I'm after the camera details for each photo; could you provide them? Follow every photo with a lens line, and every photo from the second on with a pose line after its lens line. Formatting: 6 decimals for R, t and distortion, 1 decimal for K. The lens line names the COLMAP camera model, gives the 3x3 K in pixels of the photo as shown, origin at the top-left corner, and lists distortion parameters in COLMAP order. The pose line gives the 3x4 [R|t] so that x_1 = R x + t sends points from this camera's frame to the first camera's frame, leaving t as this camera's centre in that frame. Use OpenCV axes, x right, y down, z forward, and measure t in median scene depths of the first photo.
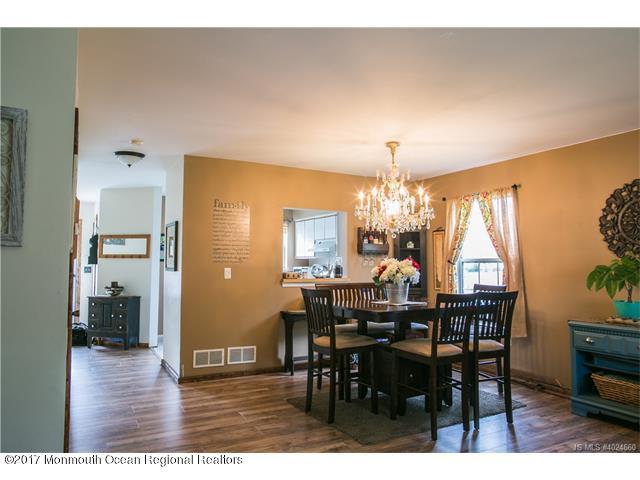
lens RADIAL K [[445.7, 0, 322.2], [0, 445.7, 236.6], [0, 0, 1]] dist [-0.055888, 0.057930]
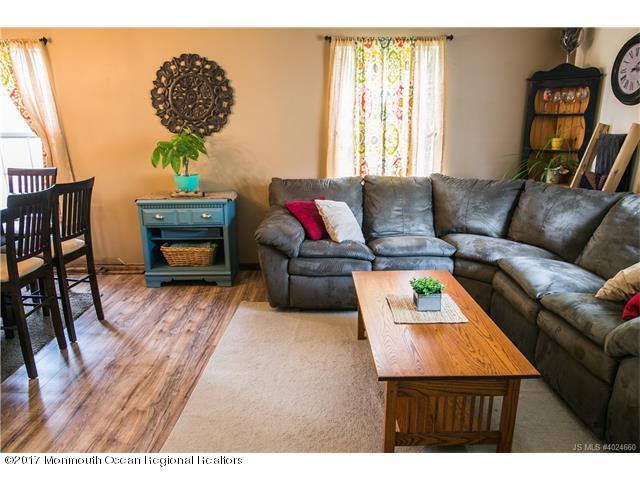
lens RADIAL K [[445.7, 0, 322.2], [0, 445.7, 236.6], [0, 0, 1]] dist [-0.055888, 0.057930]
pose [[0.477935, -0.223605, 0.849458, -0.092764], [-0.047233, 0.959116, 0.279045, -0.024261], [-0.877124, -0.173488, 0.447834, 0.185157]]
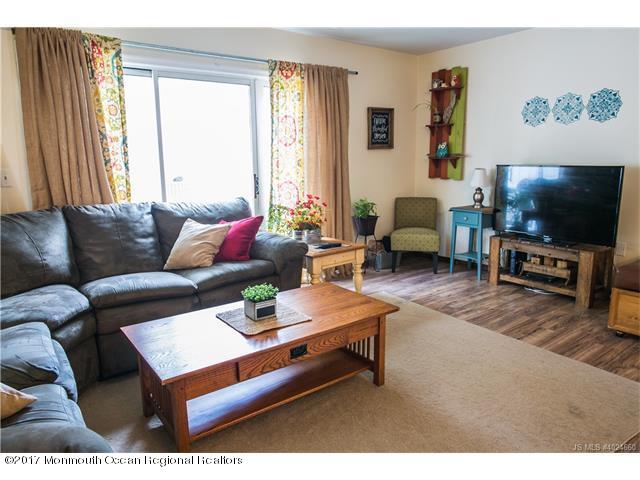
lens RADIAL K [[445.7, 0, 322.2], [0, 445.7, 236.6], [0, 0, 1]] dist [-0.055888, 0.057930]
pose [[-0.990651, 0.029862, -0.133113, 0.468485], [0.013414, 0.992343, 0.122784, 0.055053], [0.135761, 0.119850, -0.983466, 0.905760]]
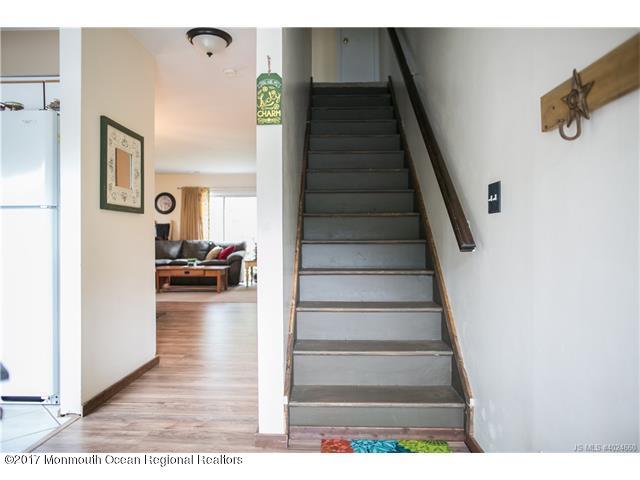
lens RADIAL K [[445.7, 0, 322.2], [0, 445.7, 236.6], [0, 0, 1]] dist [-0.055888, 0.057930]
pose [[-0.855549, 0.004913, 0.517698, -1.185455], [-0.027458, 0.998117, -0.054848, 0.190960], [-0.516993, -0.061140, -0.853803, 1.845394]]
